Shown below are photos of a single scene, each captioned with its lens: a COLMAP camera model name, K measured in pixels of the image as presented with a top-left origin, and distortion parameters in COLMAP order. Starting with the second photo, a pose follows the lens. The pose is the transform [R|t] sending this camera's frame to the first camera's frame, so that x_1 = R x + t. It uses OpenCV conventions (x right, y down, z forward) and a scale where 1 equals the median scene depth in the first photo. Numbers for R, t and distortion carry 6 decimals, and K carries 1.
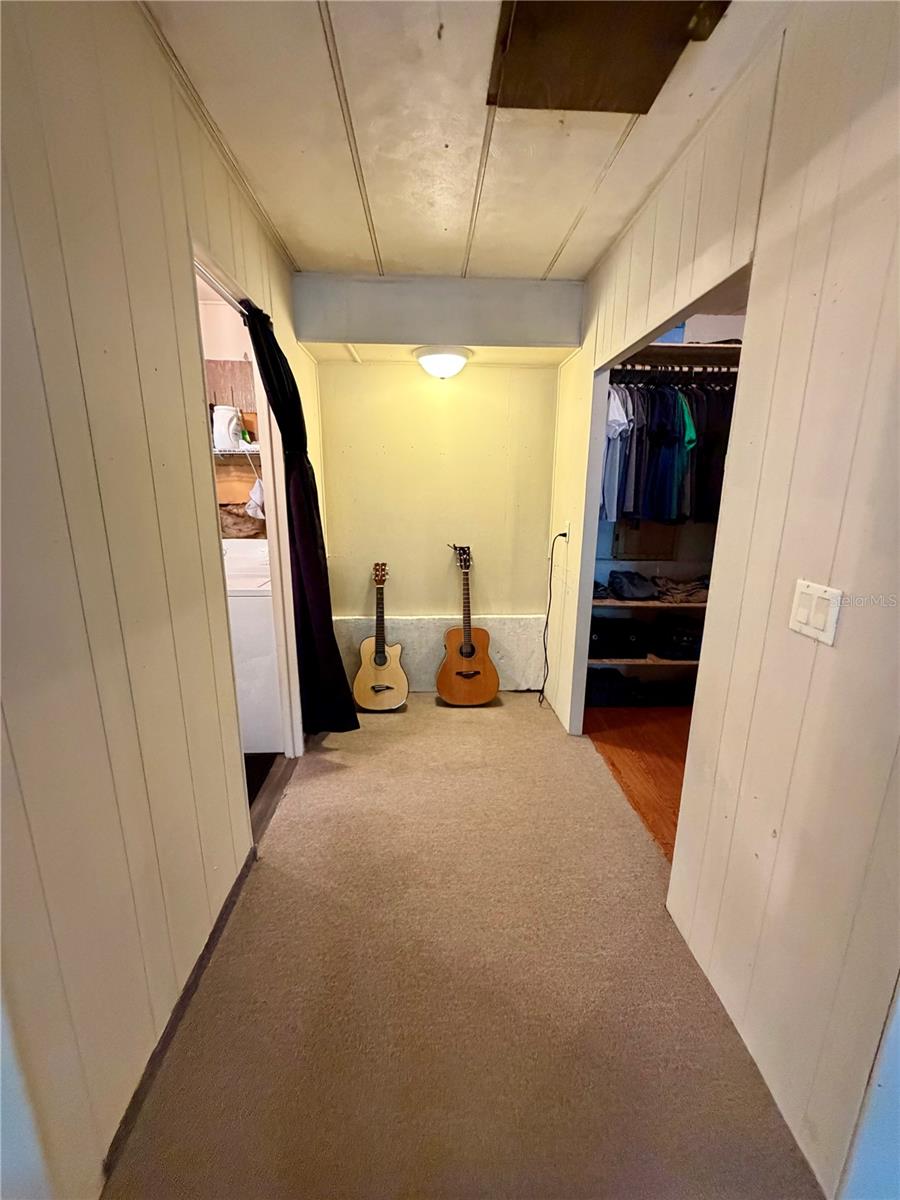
lens RADIAL K [[472.1, 0, 450.0], [0, 472.1, 600.0], [0, 0, 1]] dist [0.000710, 0.000025]
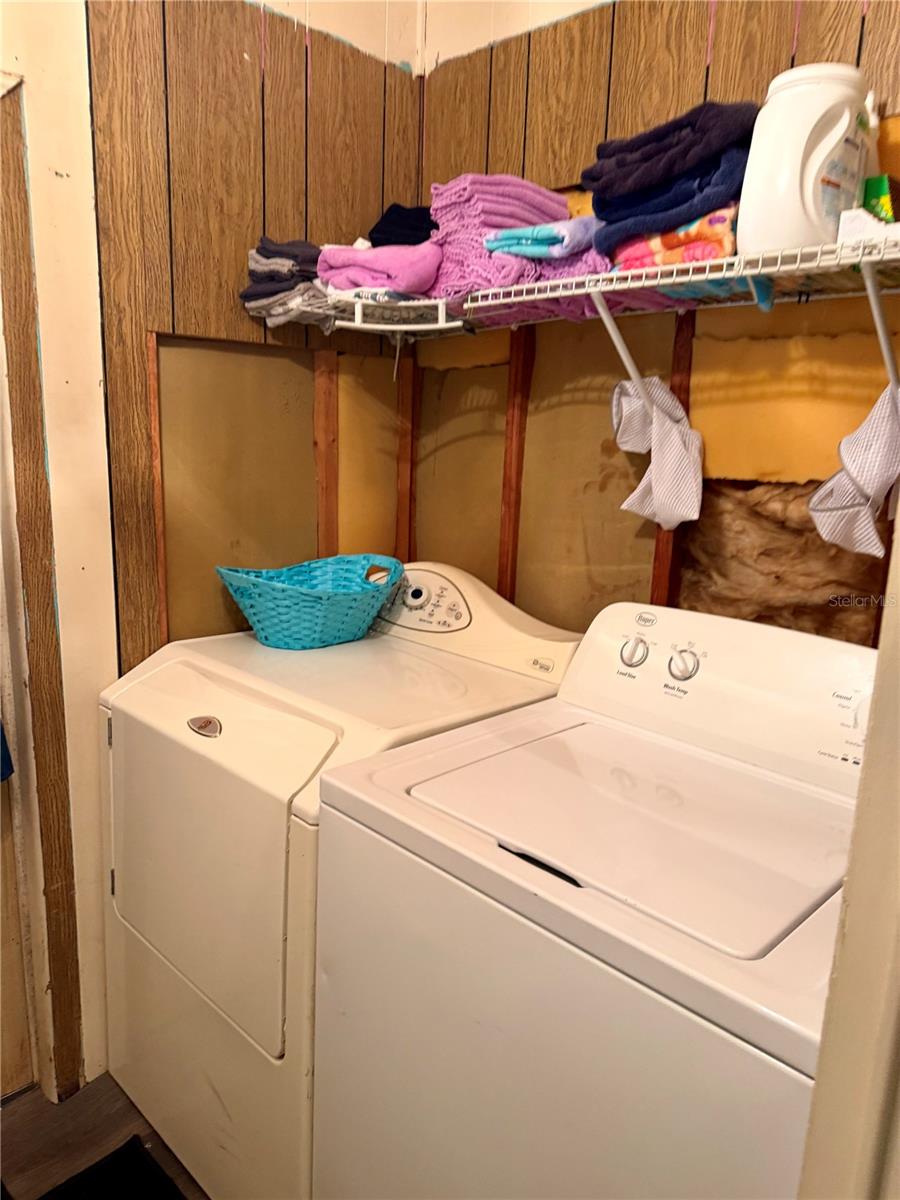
lens RADIAL K [[840.9, 0, 450.0], [0, 840.9, 600.0], [0, 0, 1]] dist [0.000609, 0.000101]
pose [[0.661839, 0.169220, -0.730297, -0.225057], [-0.198255, 0.979014, 0.047180, -0.126182], [0.722955, 0.113559, 0.681498, 0.559812]]
